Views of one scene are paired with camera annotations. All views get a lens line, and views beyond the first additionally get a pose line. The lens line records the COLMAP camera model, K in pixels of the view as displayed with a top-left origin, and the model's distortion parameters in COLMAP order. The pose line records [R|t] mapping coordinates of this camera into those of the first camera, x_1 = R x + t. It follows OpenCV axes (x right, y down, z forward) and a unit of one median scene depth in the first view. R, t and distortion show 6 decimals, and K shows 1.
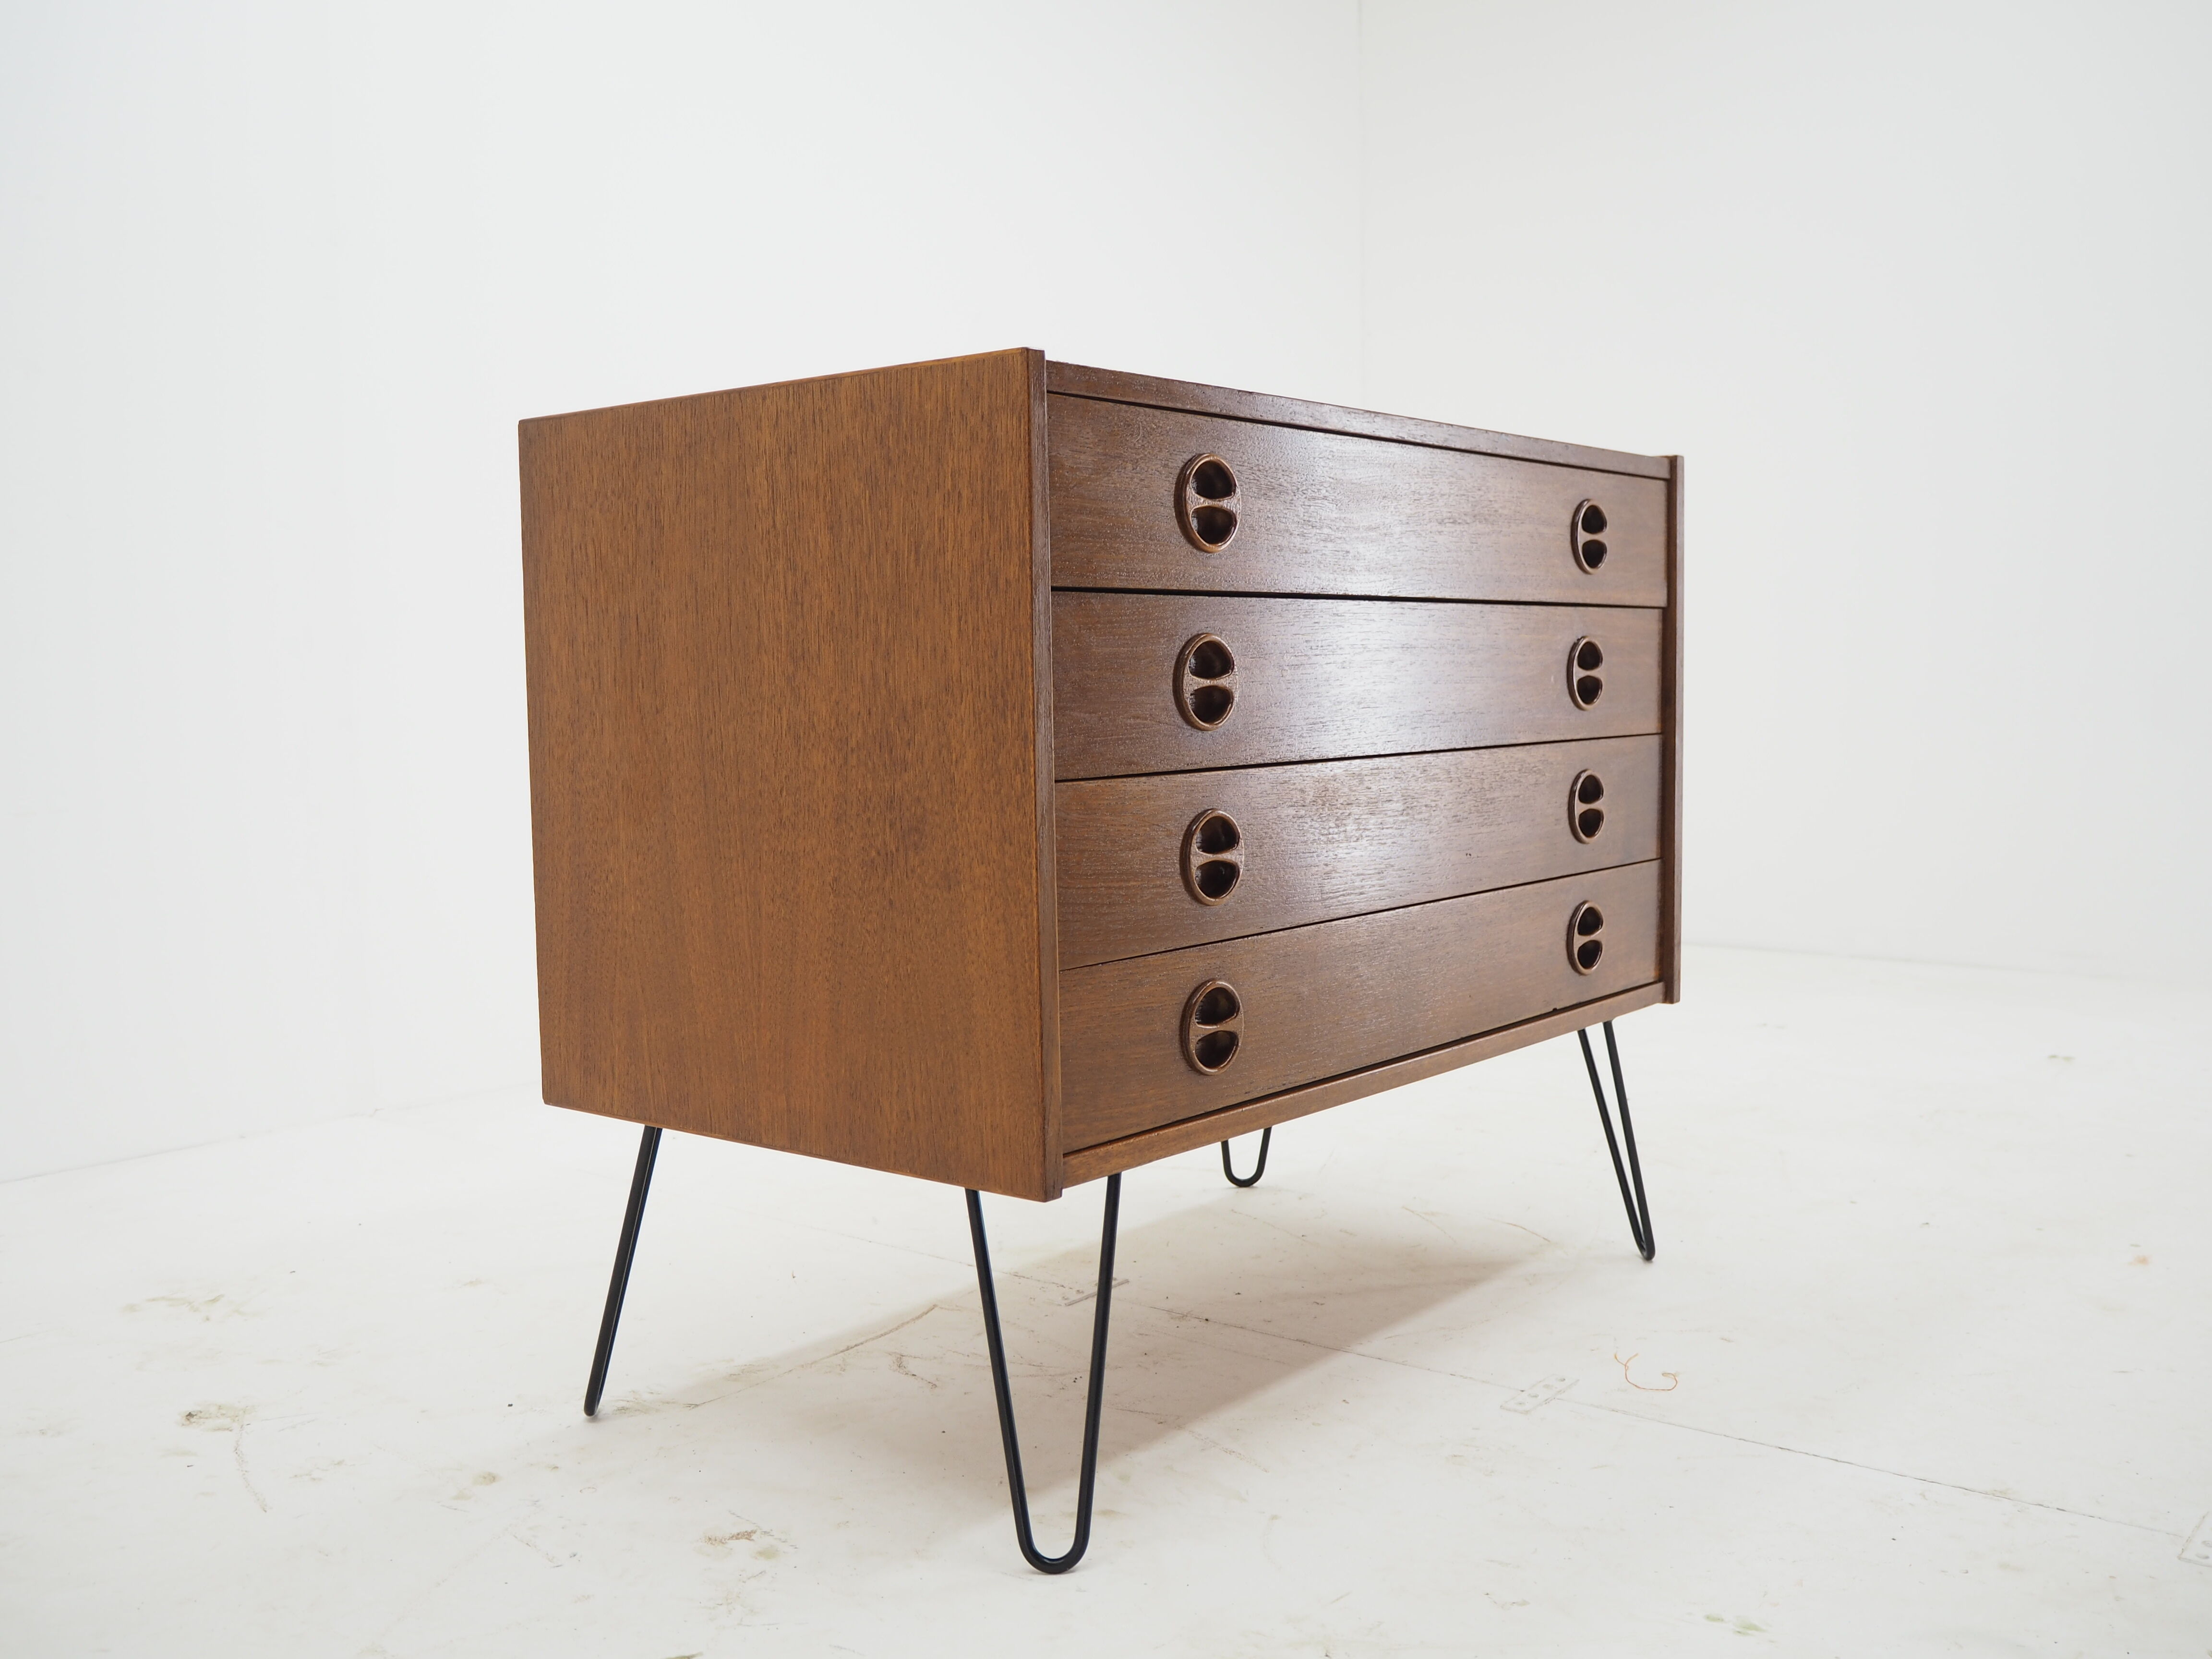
lens RADIAL K [[2184.8, 0, 1106.0], [0, 2184.8, 829.5], [0, 0, 1]] dist [-0.041179, 0.012596]
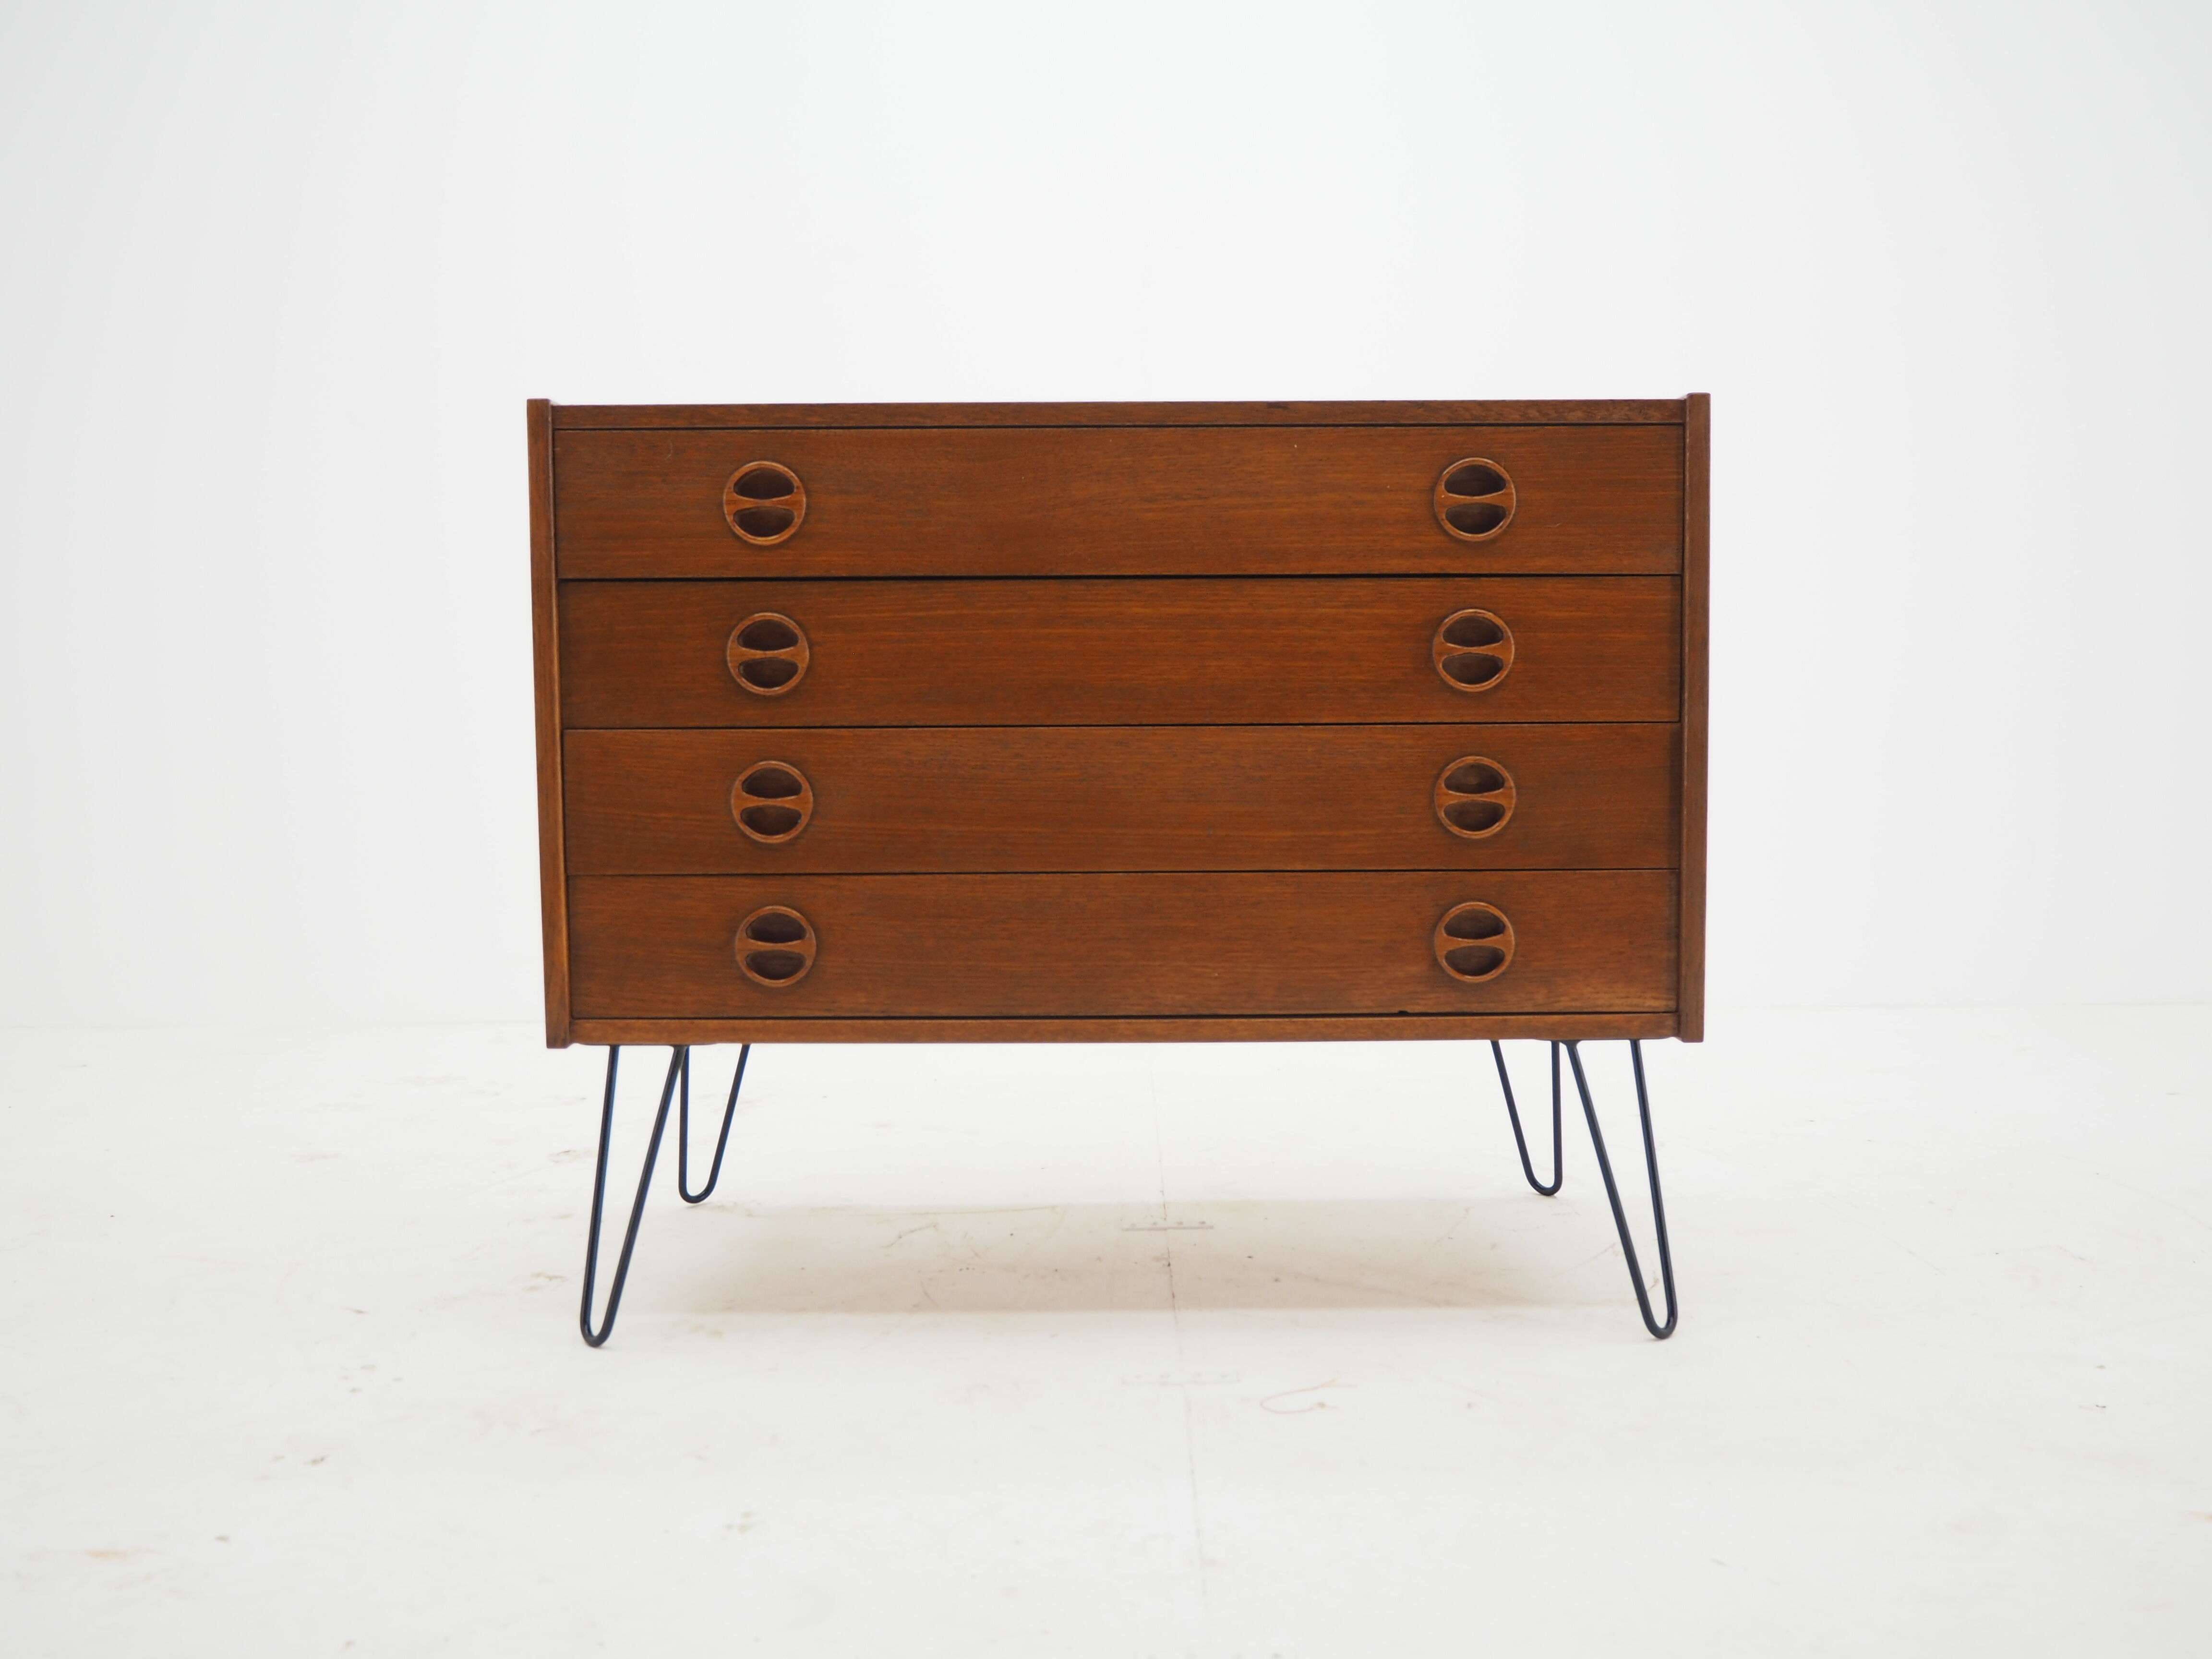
lens RADIAL K [[2184.8, 0, 1106.0], [0, 2184.8, 829.5], [0, 0, 1]] dist [-0.041179, 0.012596]
pose [[0.616390, 0.058989, -0.785228, 1.038525], [-0.062918, 0.997691, 0.025561, -0.013022], [0.784923, 0.033649, 0.618679, 0.390711]]
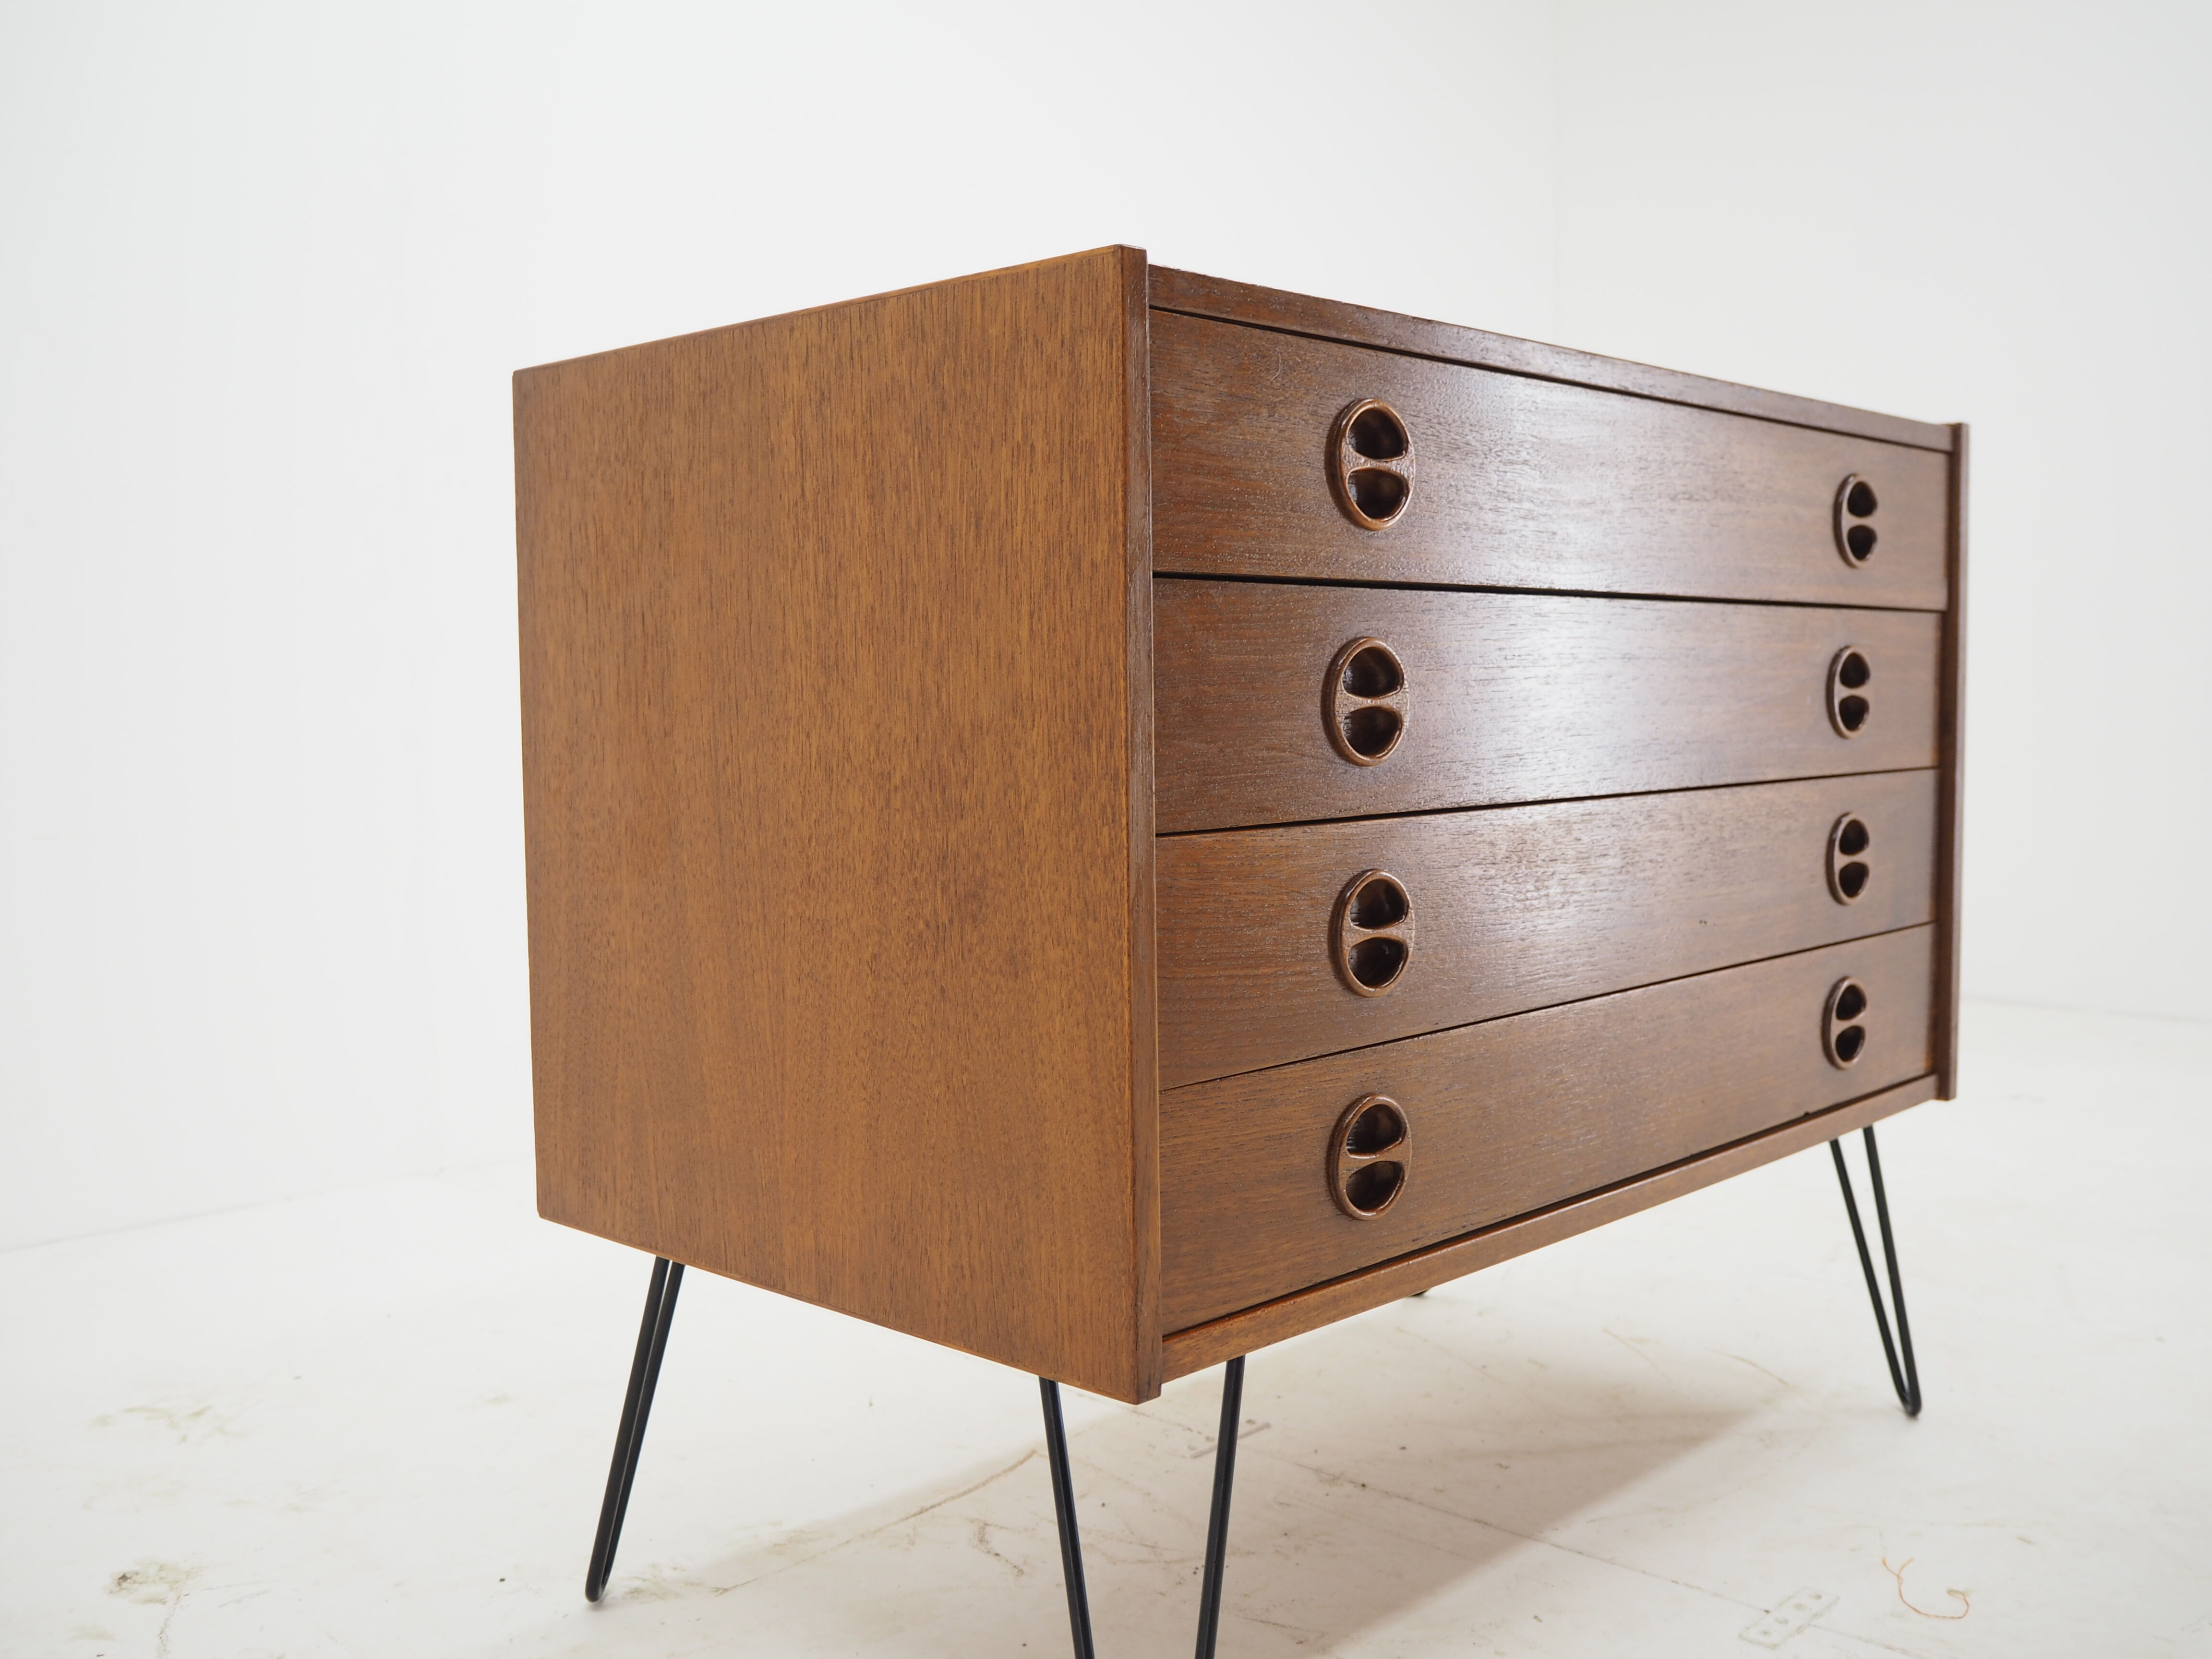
lens RADIAL K [[2184.8, 0, 1106.0], [0, 2184.8, 829.5], [0, 0, 1]] dist [-0.041179, 0.012596]
pose [[0.996711, 0.010670, -0.080336, 0.016326], [-0.011156, 0.999922, -0.005602, -0.017023], [0.080270, 0.006480, 0.996752, 0.226704]]
